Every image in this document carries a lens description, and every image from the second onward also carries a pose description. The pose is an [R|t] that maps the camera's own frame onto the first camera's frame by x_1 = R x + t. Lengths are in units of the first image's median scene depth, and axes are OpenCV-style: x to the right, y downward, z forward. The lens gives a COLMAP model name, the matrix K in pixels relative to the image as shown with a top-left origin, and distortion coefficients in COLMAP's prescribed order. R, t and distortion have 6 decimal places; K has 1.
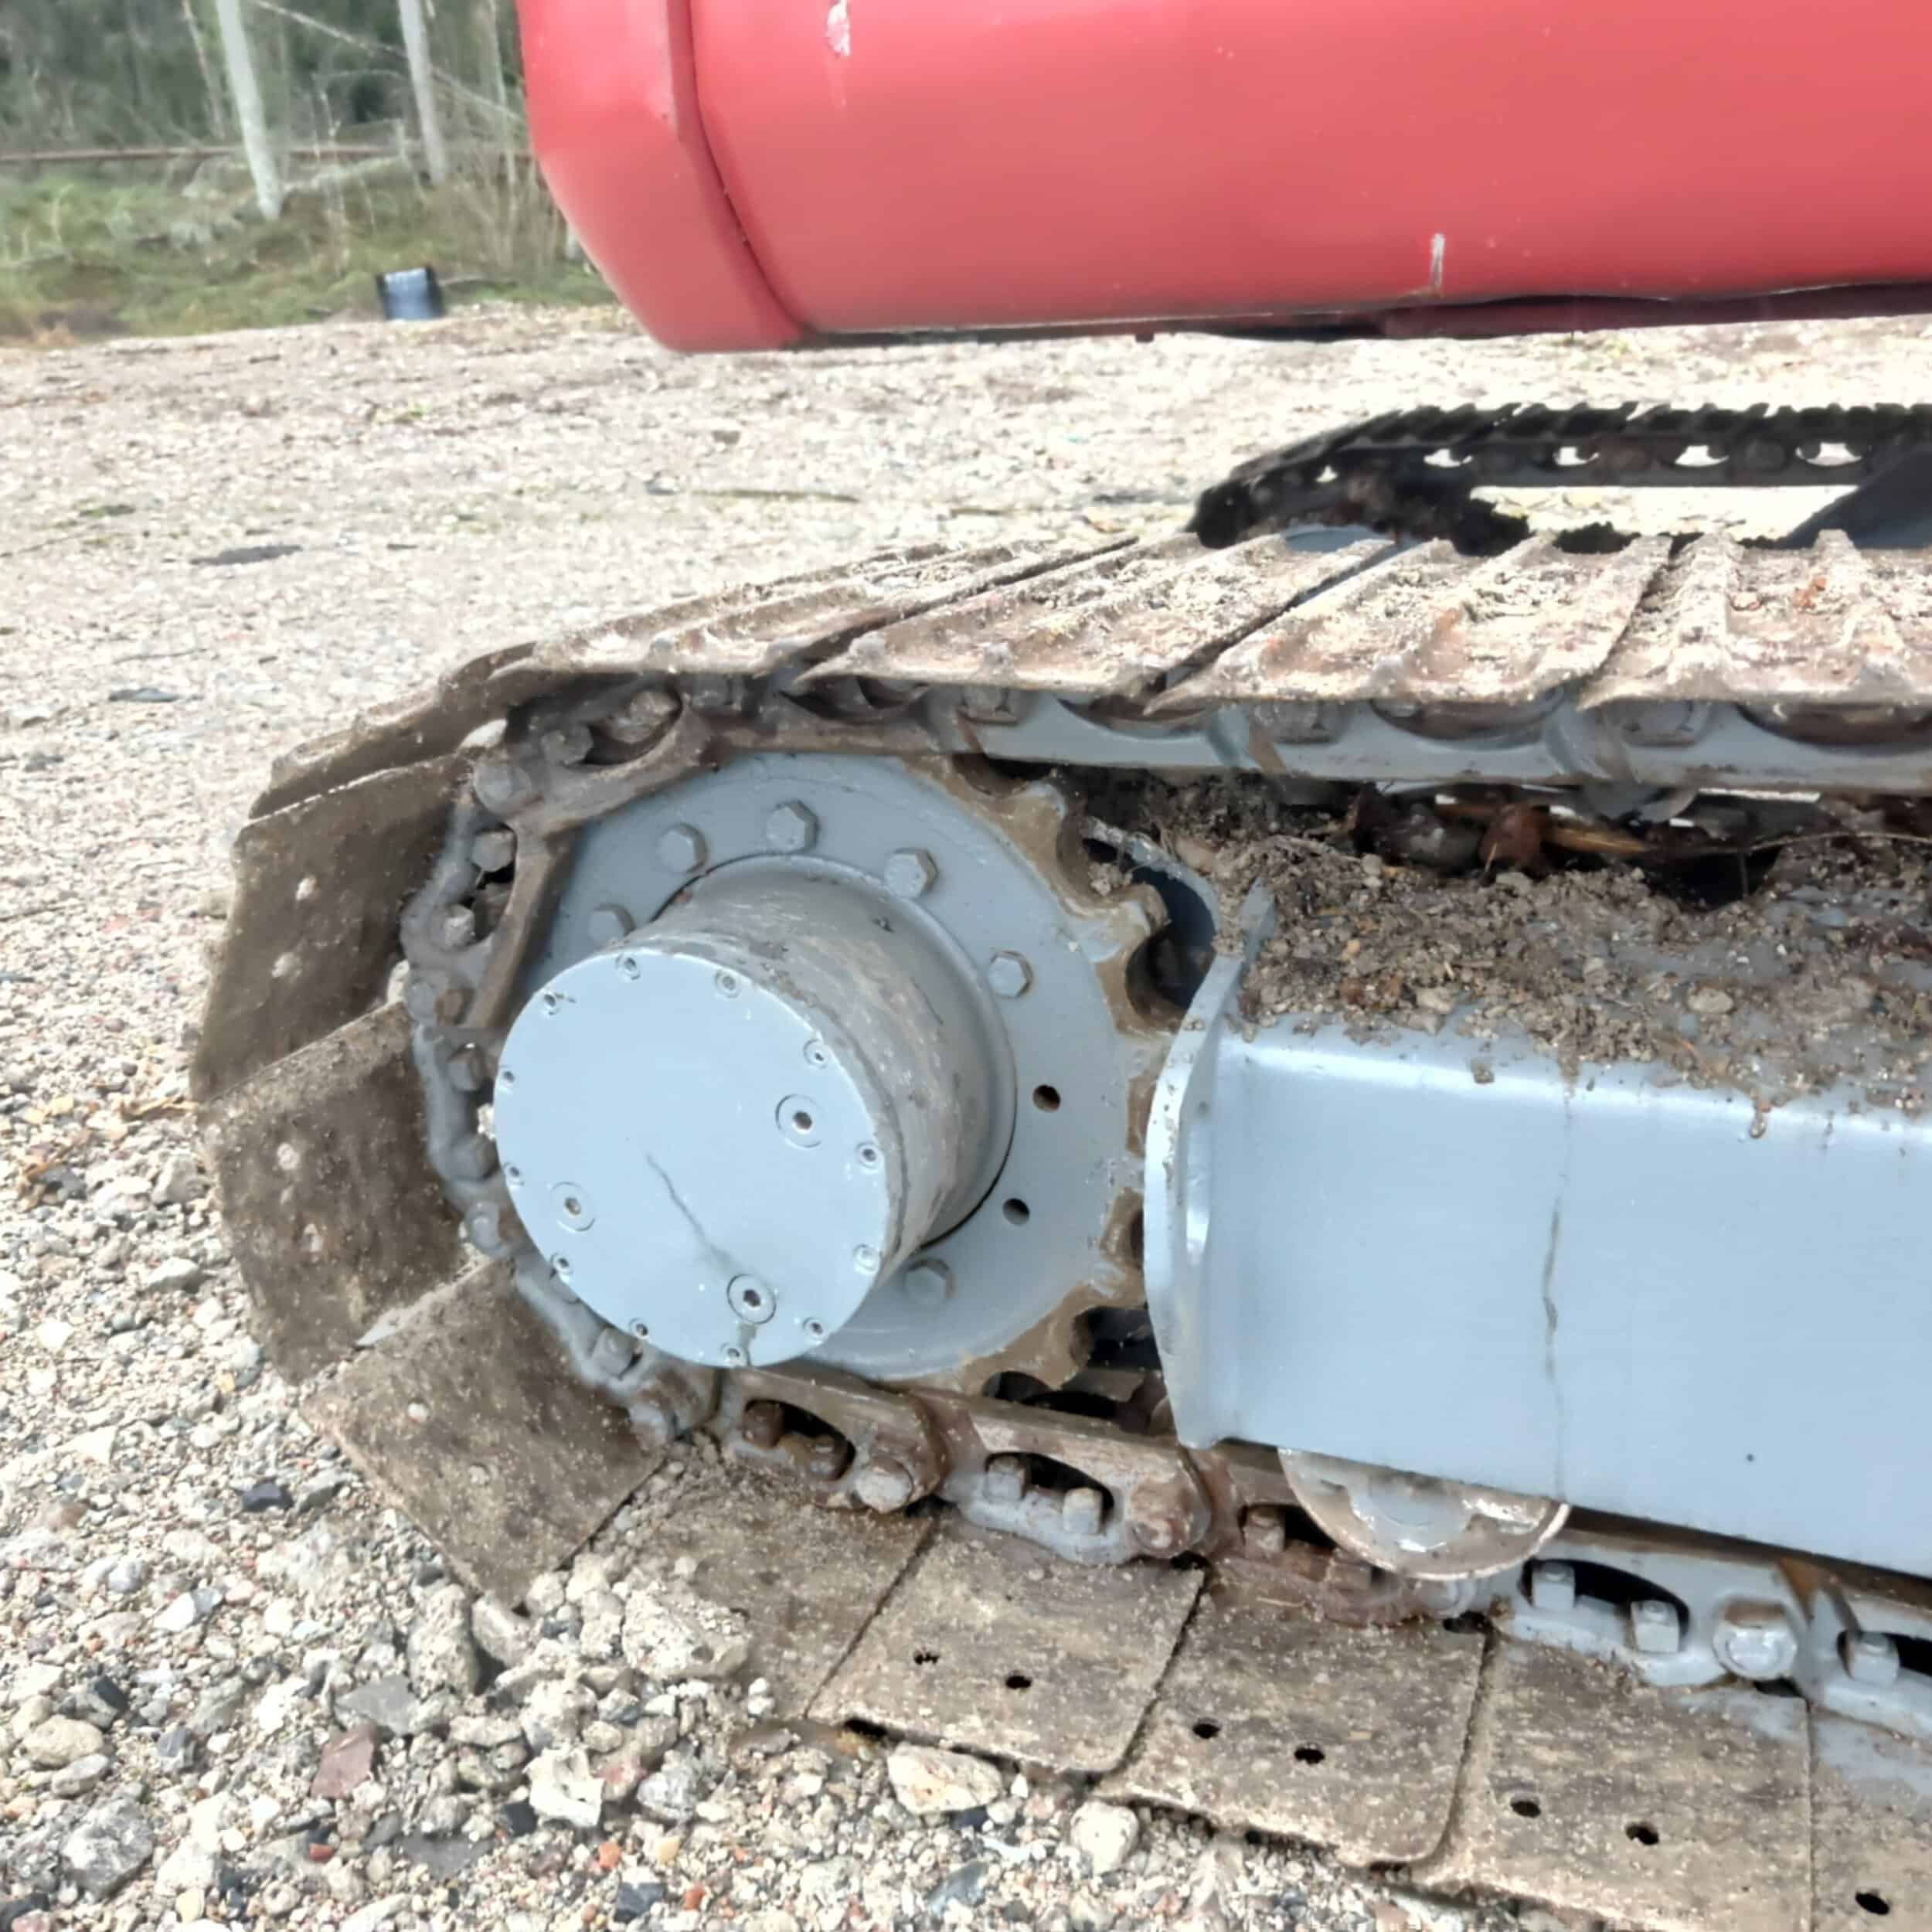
lens RADIAL K [[1706.7, 0, 966.0], [0, 1706.7, 966.0], [0, 0, 1]] dist [-0.000791, -0.001923]
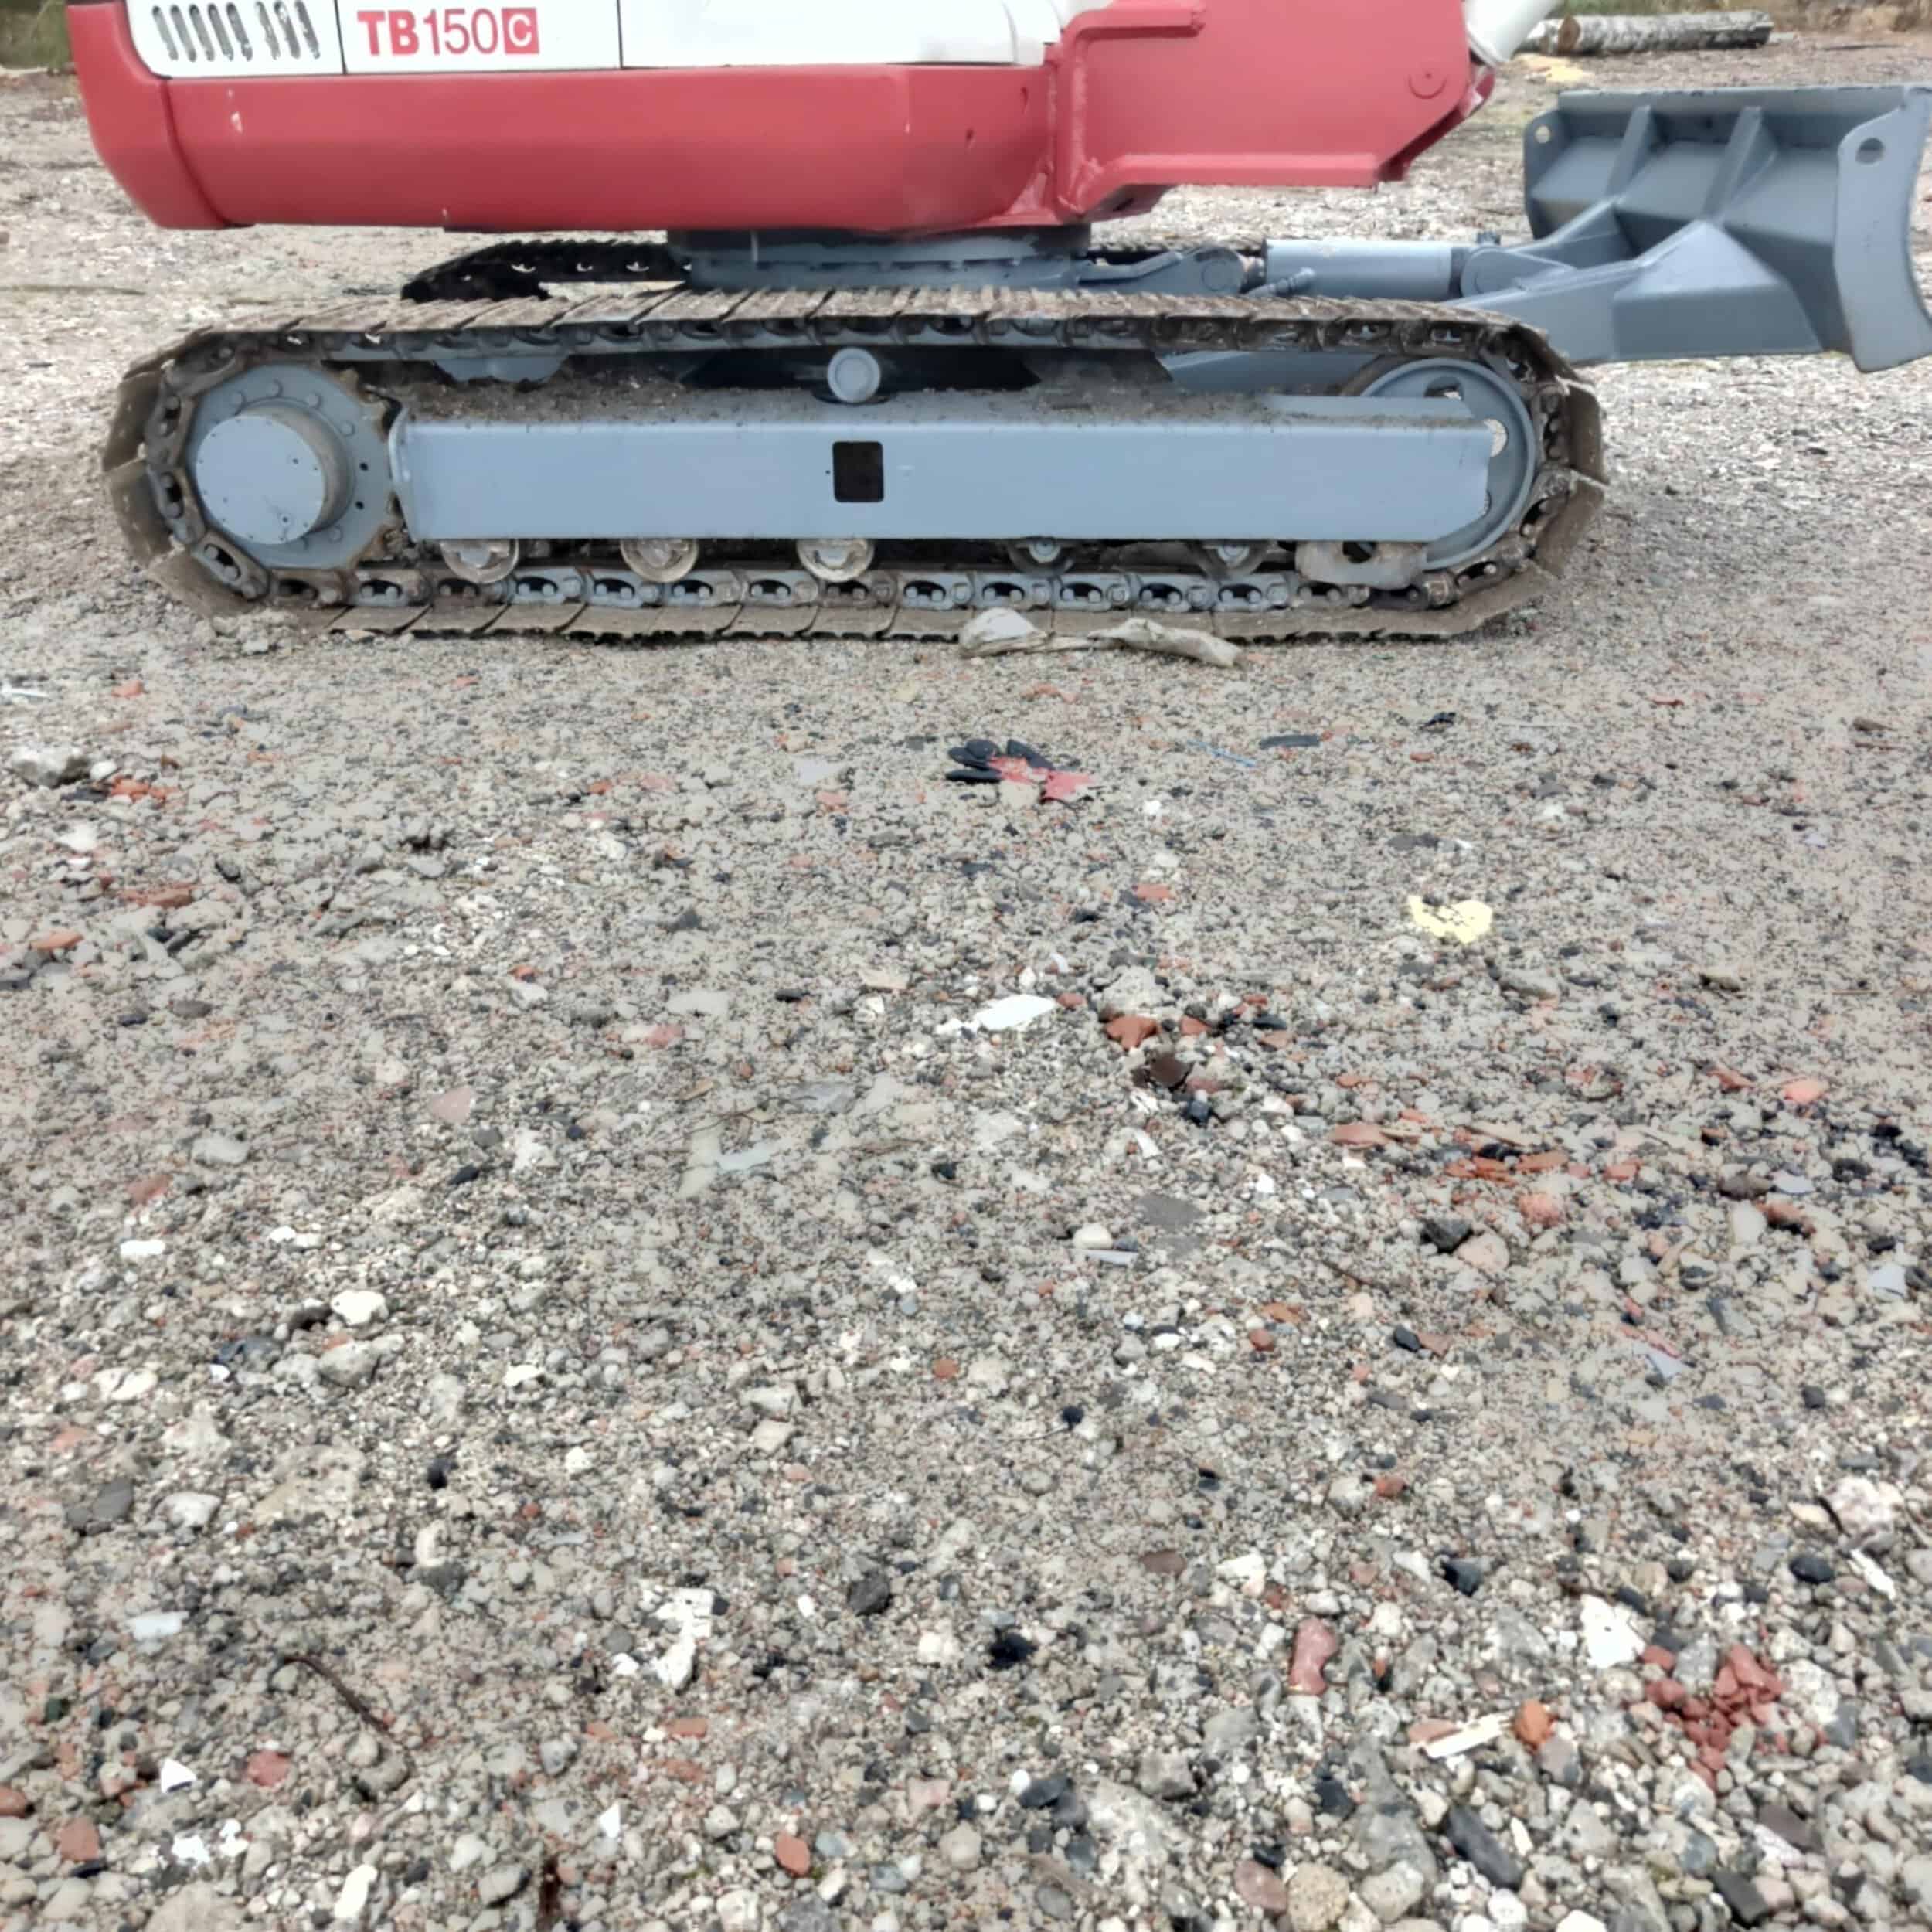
lens RADIAL K [[1834.0, 0, 968.0], [0, 1834.0, 993.1], [0, 0, 1]] dist [0.008460, -0.007803]
pose [[0.926954, -0.139586, 0.348240, -0.246425], [0.105109, 0.987660, 0.116105, 0.776116], [-0.360149, -0.071021, 0.930187, -2.797392]]
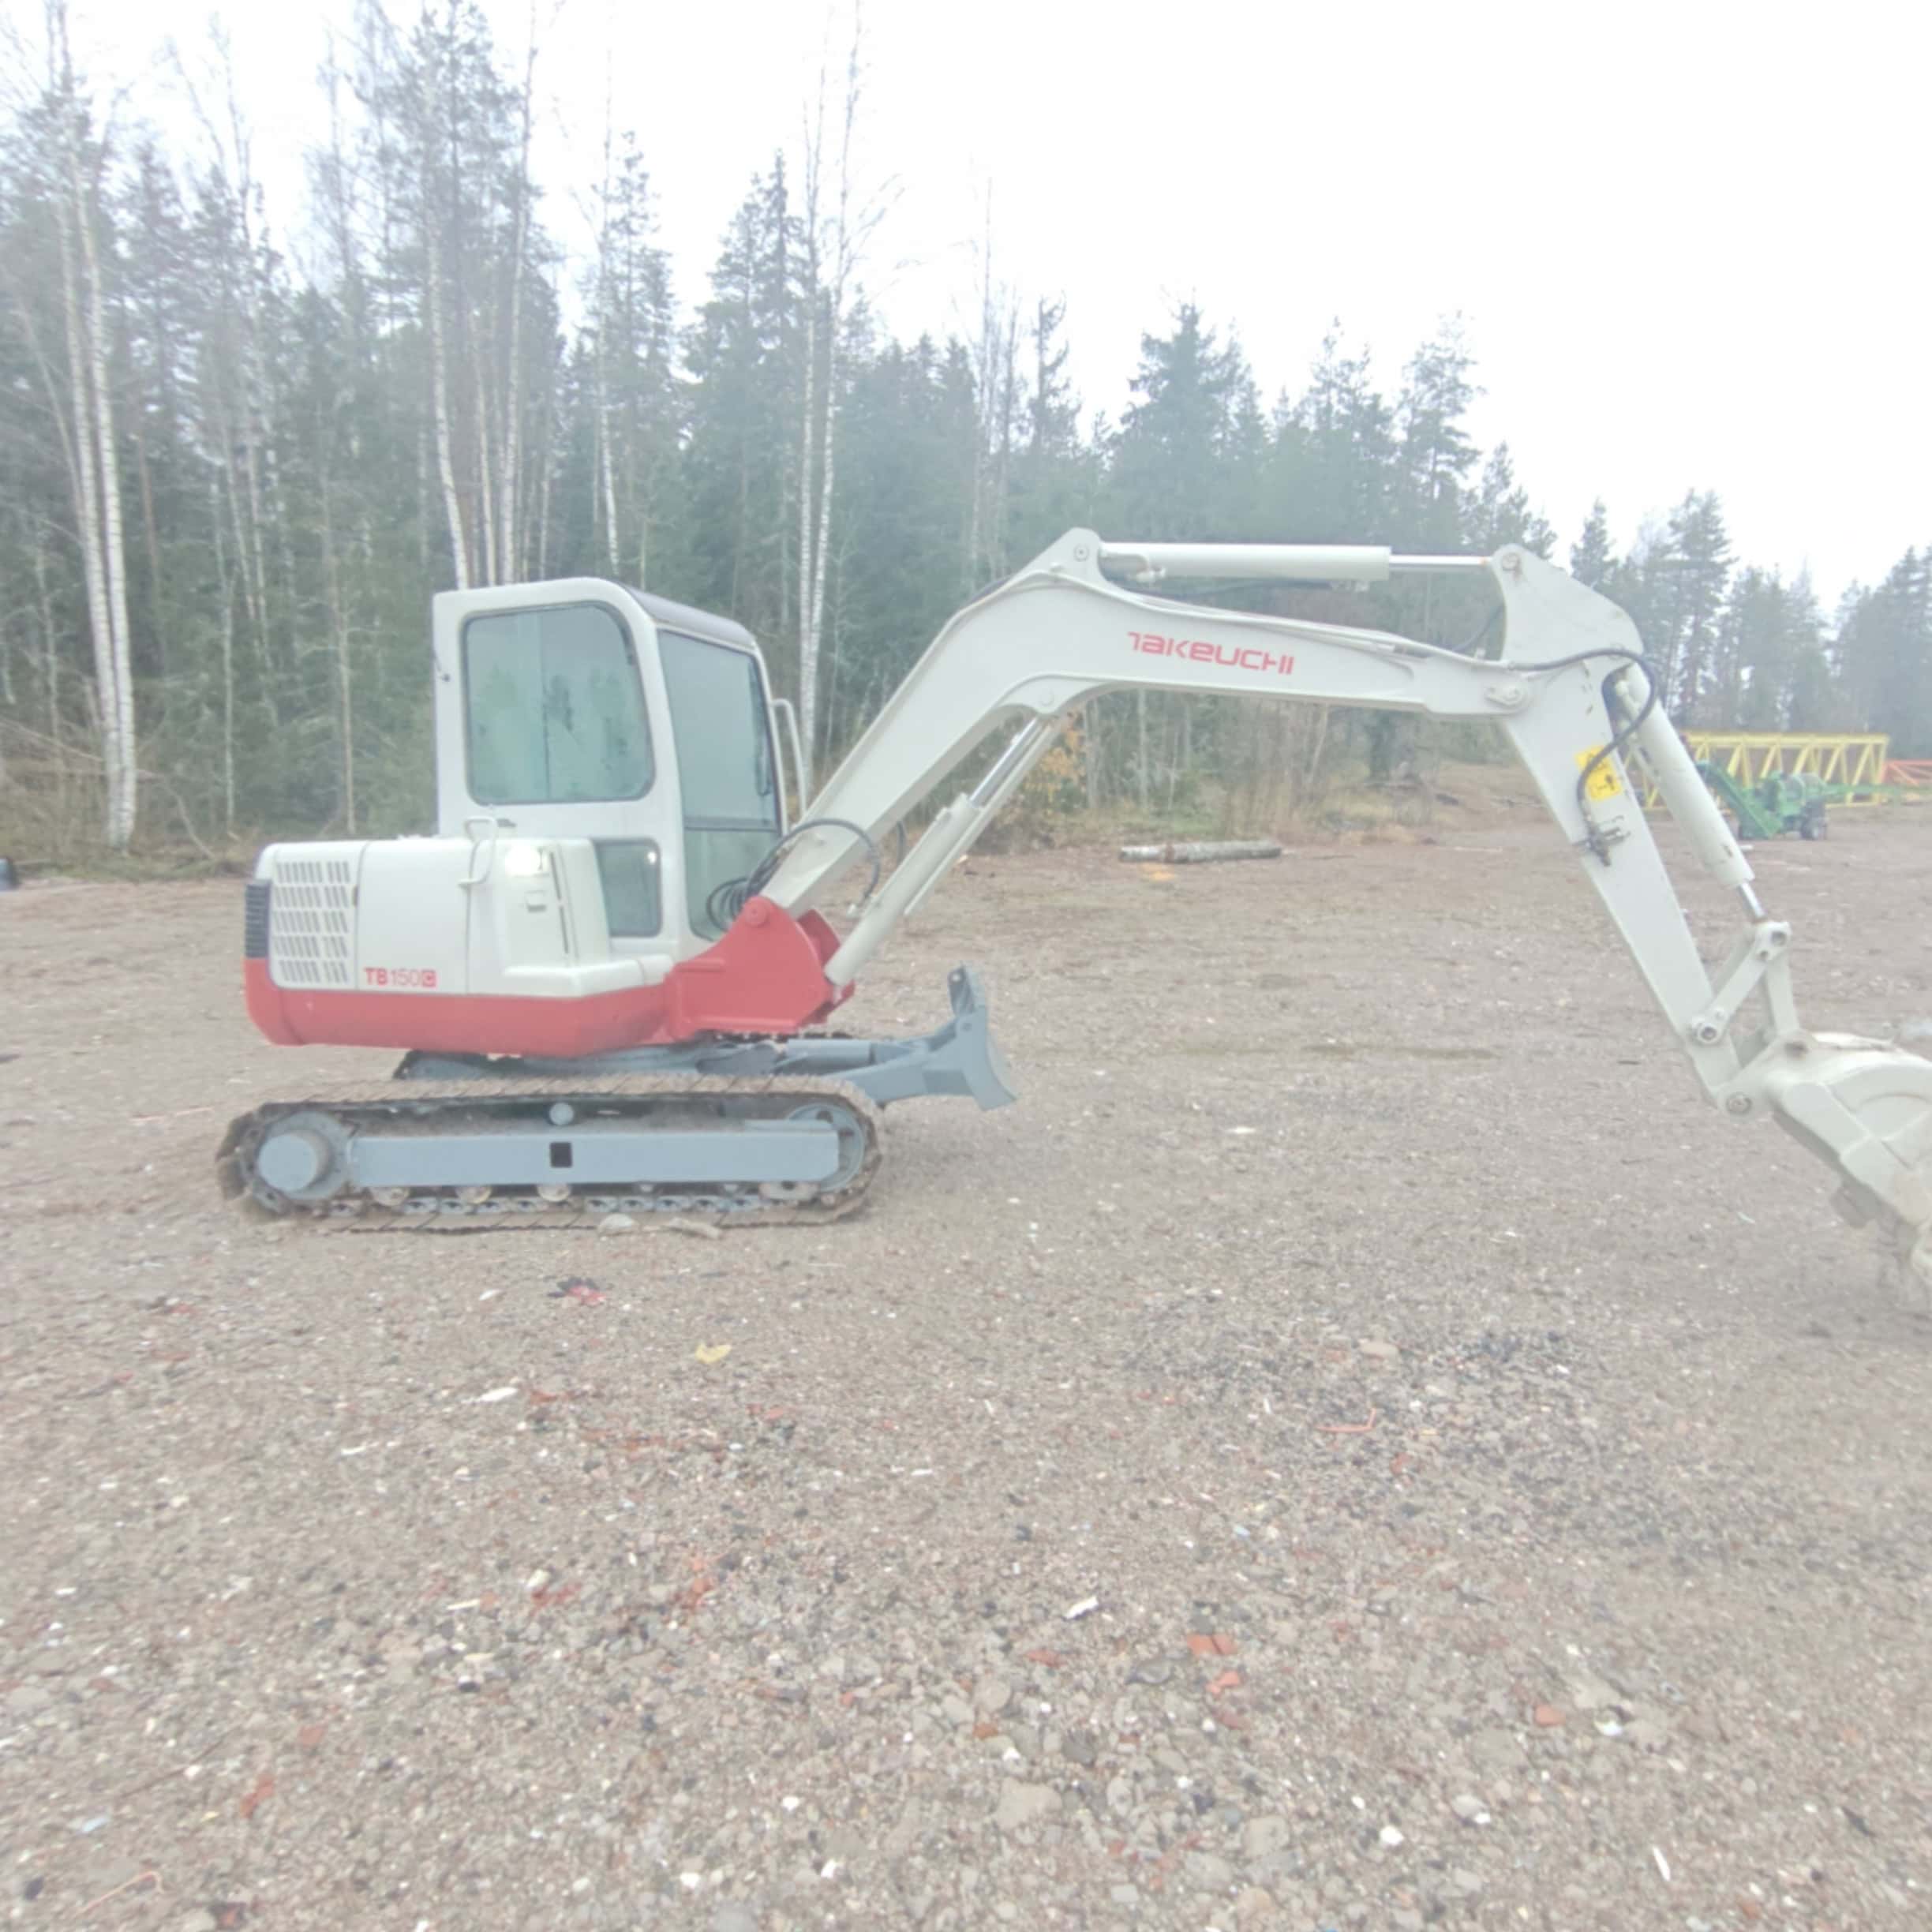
lens RADIAL K [[1280.3, 0, 1037.1], [0, 1280.3, 957.2], [0, 0, 1]] dist [0.004035, 0.001754]
pose [[0.901135, -0.017082, 0.433202, 0.361425], [0.125312, 0.966835, -0.222546, 0.843093], [-0.415034, 0.254830, 0.873389, -5.250037]]
